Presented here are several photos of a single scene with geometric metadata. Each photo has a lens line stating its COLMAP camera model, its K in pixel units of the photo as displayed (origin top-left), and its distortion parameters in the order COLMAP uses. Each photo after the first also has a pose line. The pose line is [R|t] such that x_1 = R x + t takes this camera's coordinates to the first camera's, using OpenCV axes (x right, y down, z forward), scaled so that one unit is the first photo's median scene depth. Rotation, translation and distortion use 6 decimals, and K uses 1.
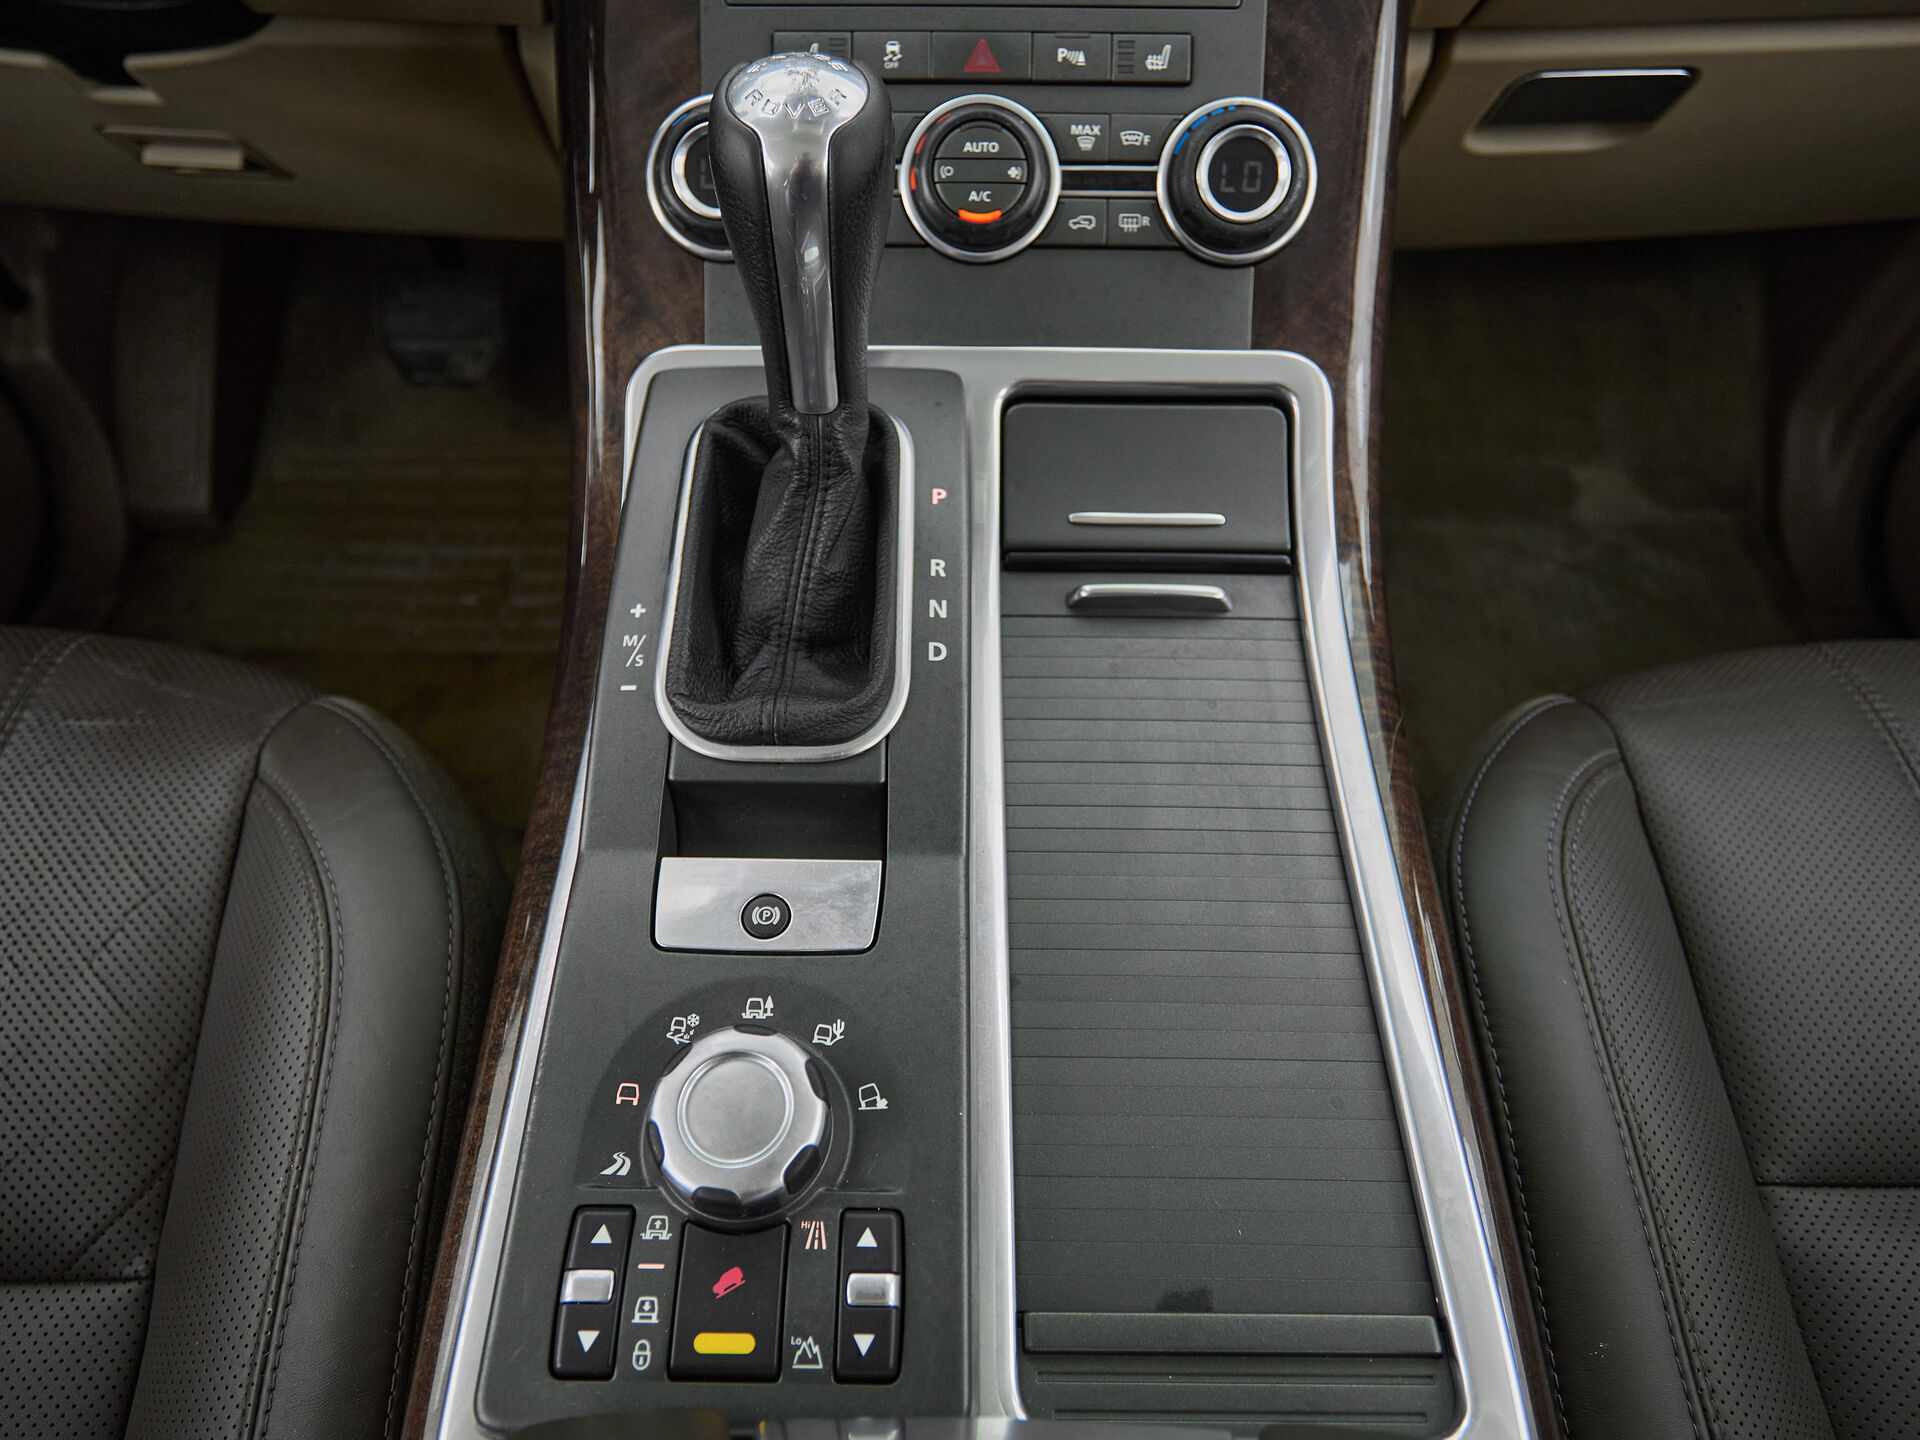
lens RADIAL K [[1269.4, 0, 930.9], [0, 1269.4, 708.0], [0, 0, 1]] dist [0.014481, -0.014854]
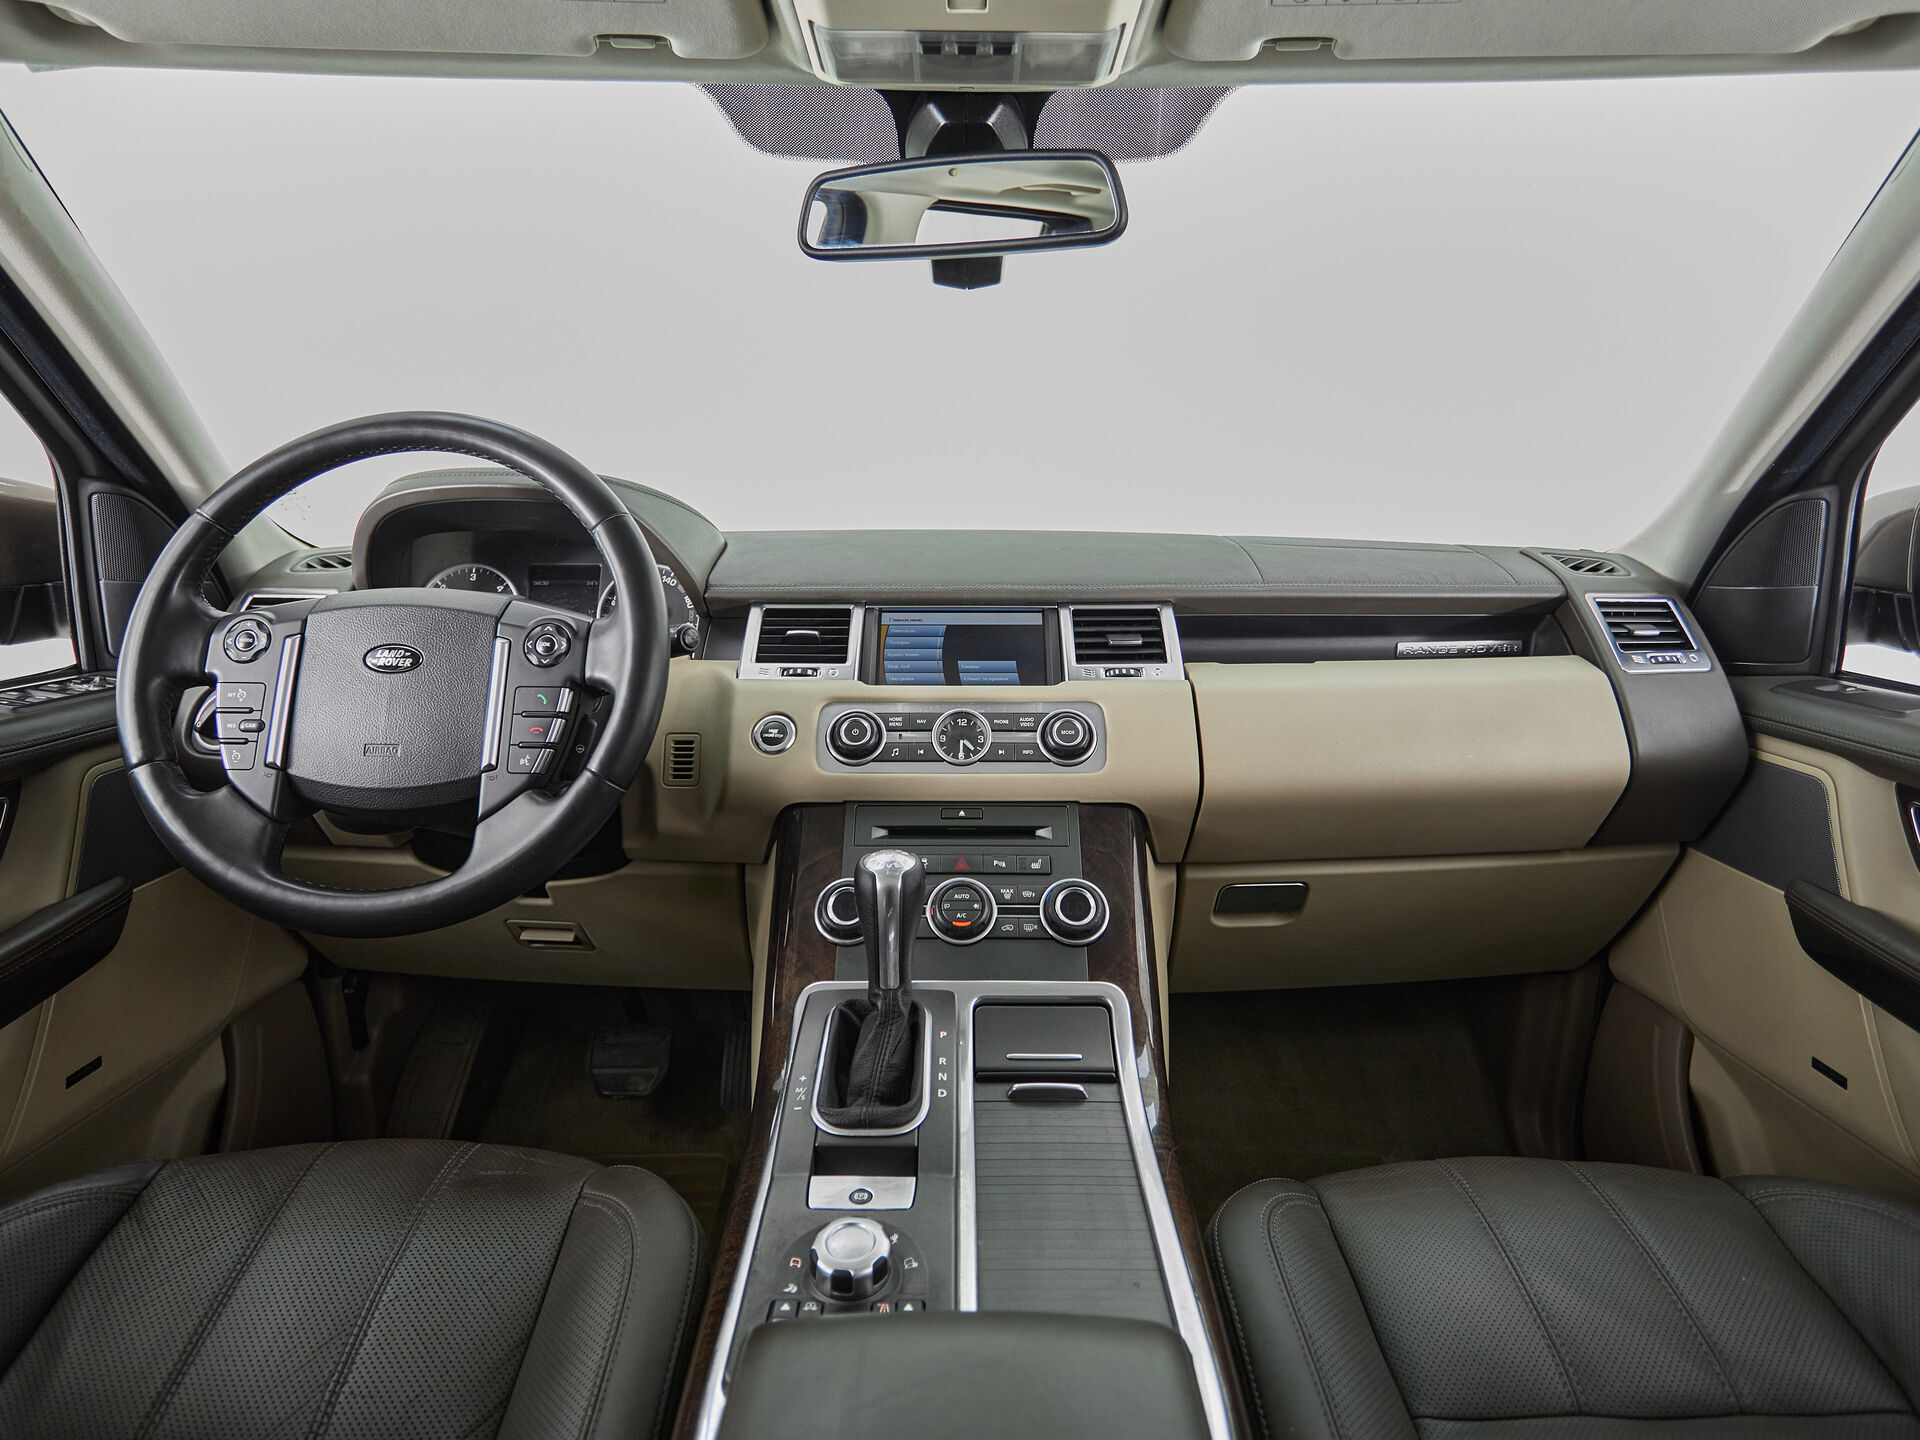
lens RADIAL K [[1126.4, 0, 966.9], [0, 1126.4, 676.5], [0, 0, 1]] dist [0.001280, -0.002294]
pose [[0.999806, 0.000050, 0.019704, 0.008155], [0.013048, 0.747652, -0.663962, 0.616409], [-0.014765, 0.664090, 0.747507, -0.793523]]
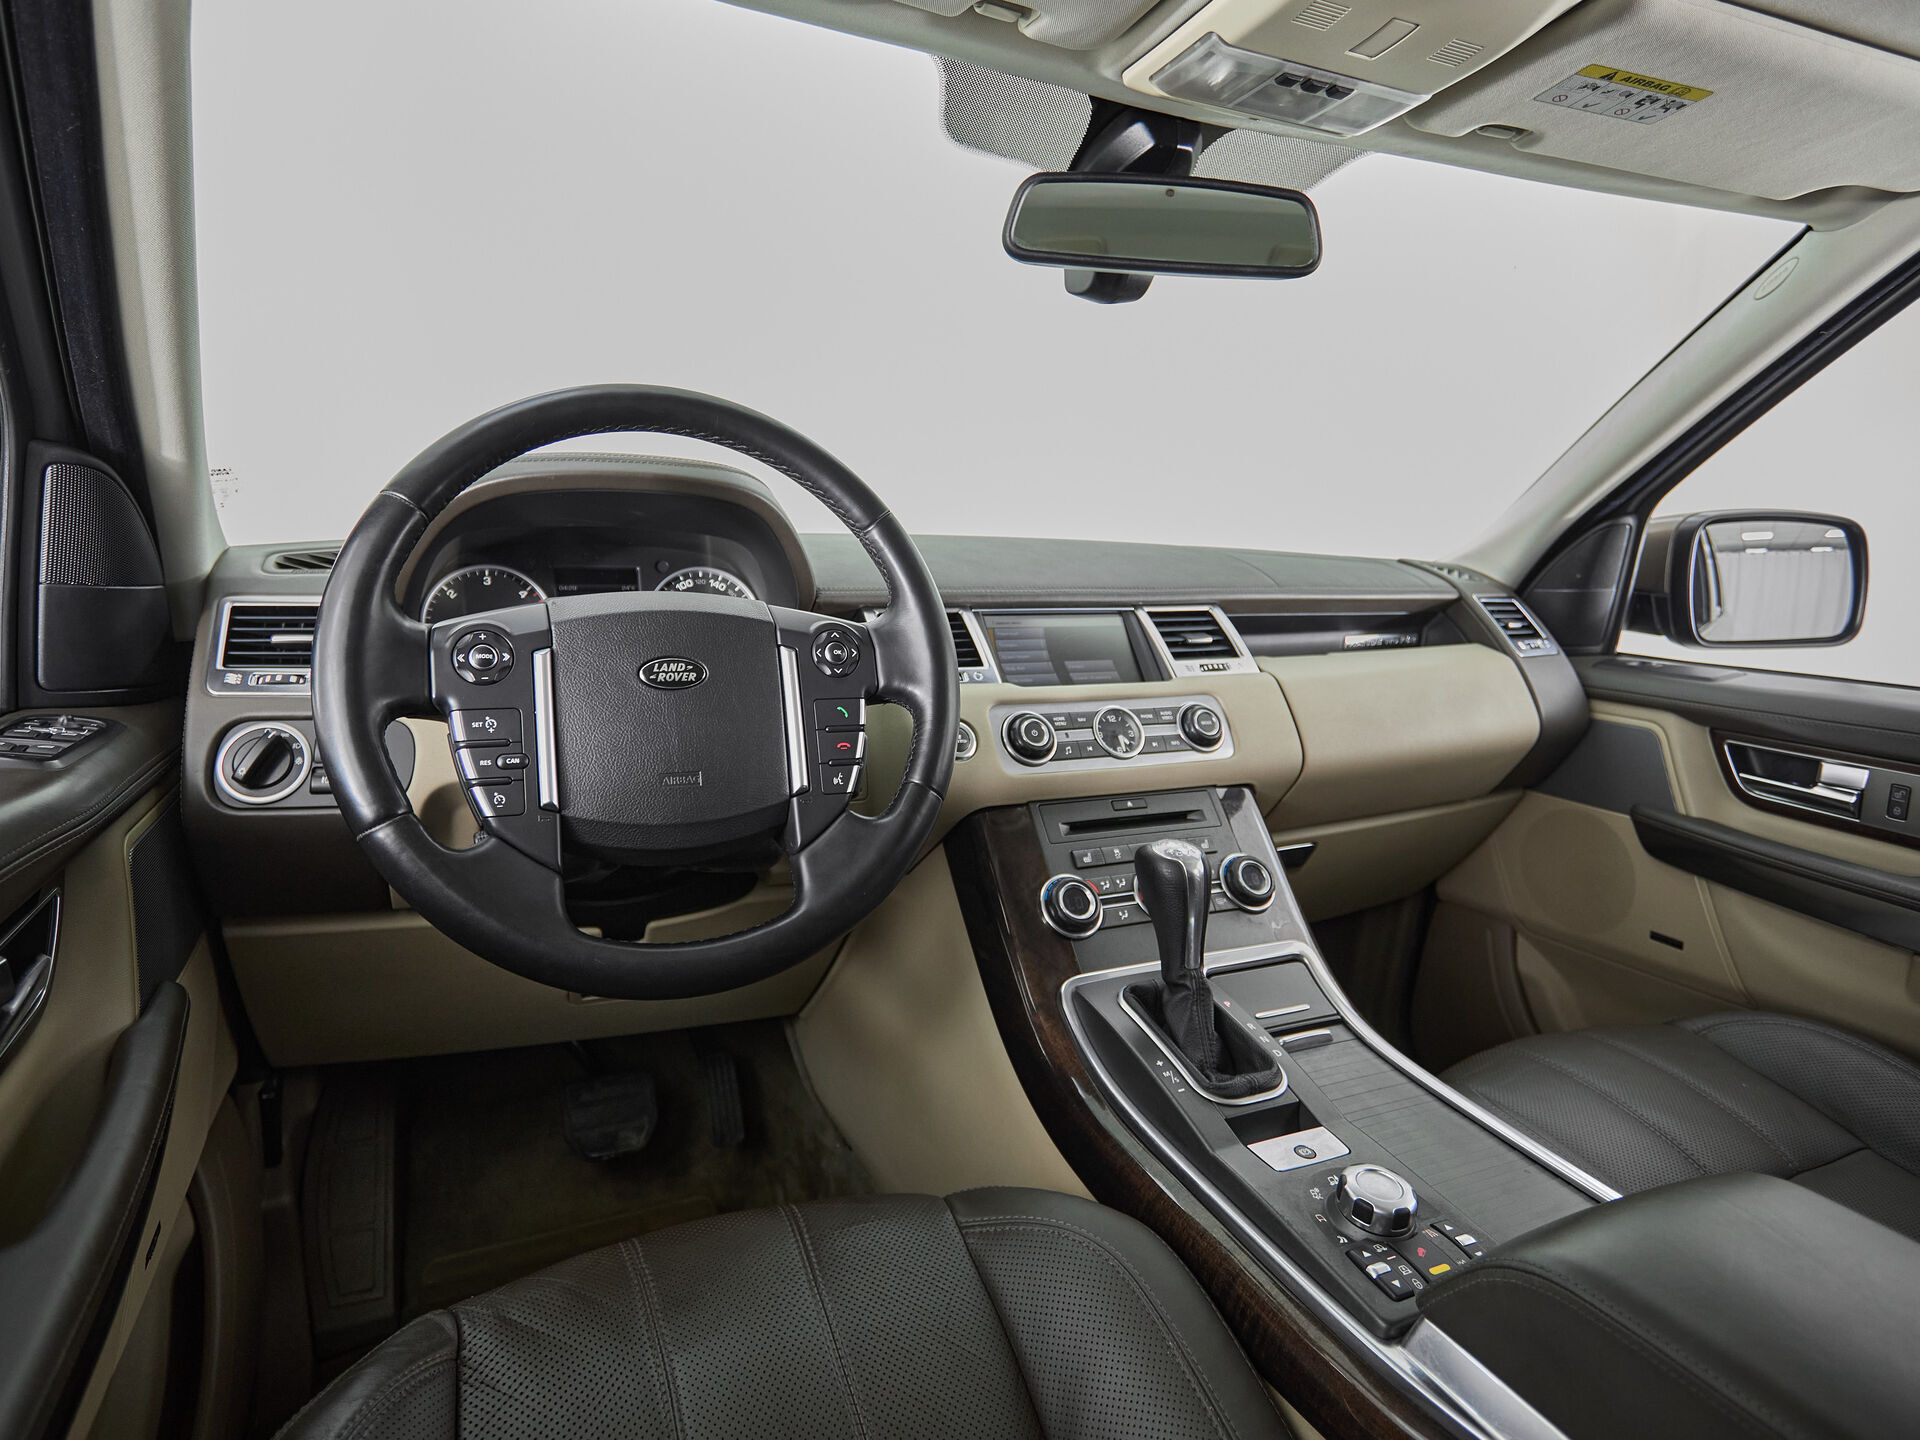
lens RADIAL K [[1126.4, 0, 957.5], [0, 1126.4, 711.4], [0, 0, 1]] dist [0.001280, -0.002294]
pose [[0.900211, -0.046676, 0.432944, -1.246066], [0.315368, 0.755468, -0.574292, 0.438698], [-0.300270, 0.653521, 0.694801, -0.611316]]
